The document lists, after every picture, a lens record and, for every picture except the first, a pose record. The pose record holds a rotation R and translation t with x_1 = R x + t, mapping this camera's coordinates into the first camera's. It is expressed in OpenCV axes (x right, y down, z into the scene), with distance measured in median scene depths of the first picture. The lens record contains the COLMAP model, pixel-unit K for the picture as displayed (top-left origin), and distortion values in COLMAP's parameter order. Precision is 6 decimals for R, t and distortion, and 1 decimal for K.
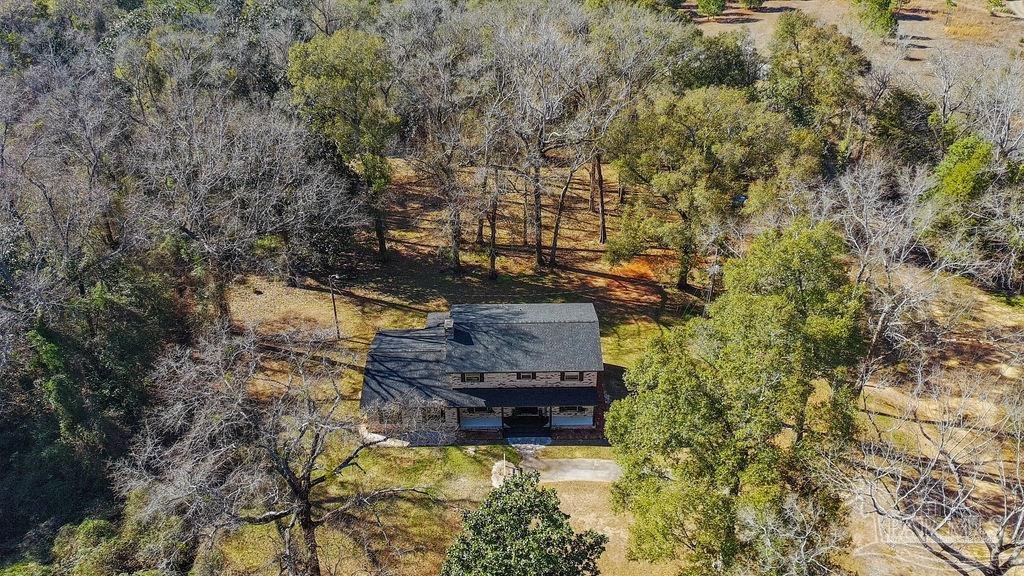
lens RADIAL K [[728.1, 0, 508.7], [0, 728.1, 262.8], [0, 0, 1]] dist [0.046788, -0.036917]
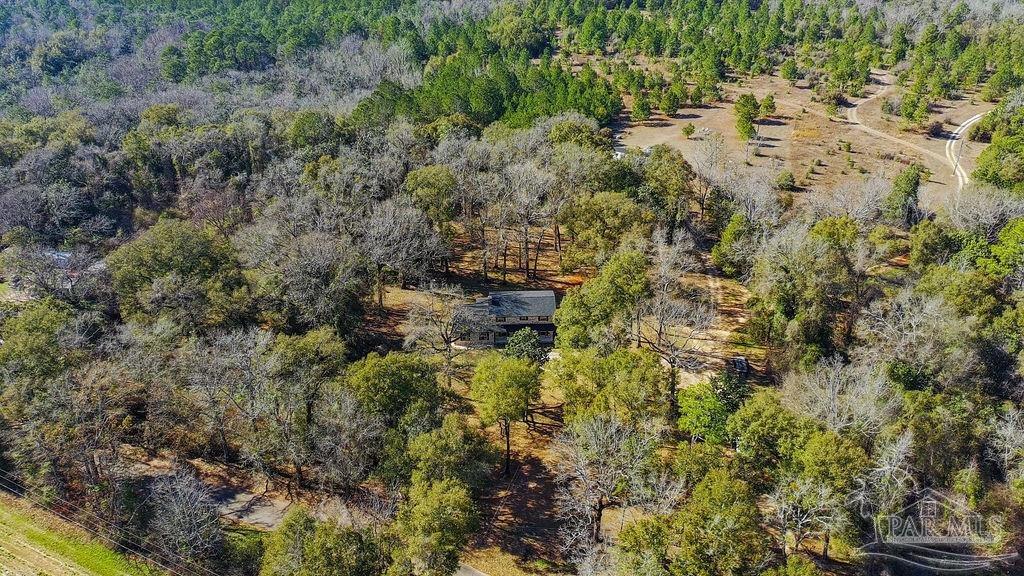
lens RADIAL K [[728.1, 0, 507.3], [0, 728.1, 288.6], [0, 0, 1]] dist [0.046788, -0.036917]
pose [[0.999713, -0.010839, 0.021387, -0.060002], [0.011628, 0.999243, -0.037134, 0.111379], [-0.020968, 0.037372, 0.999081, -1.029428]]
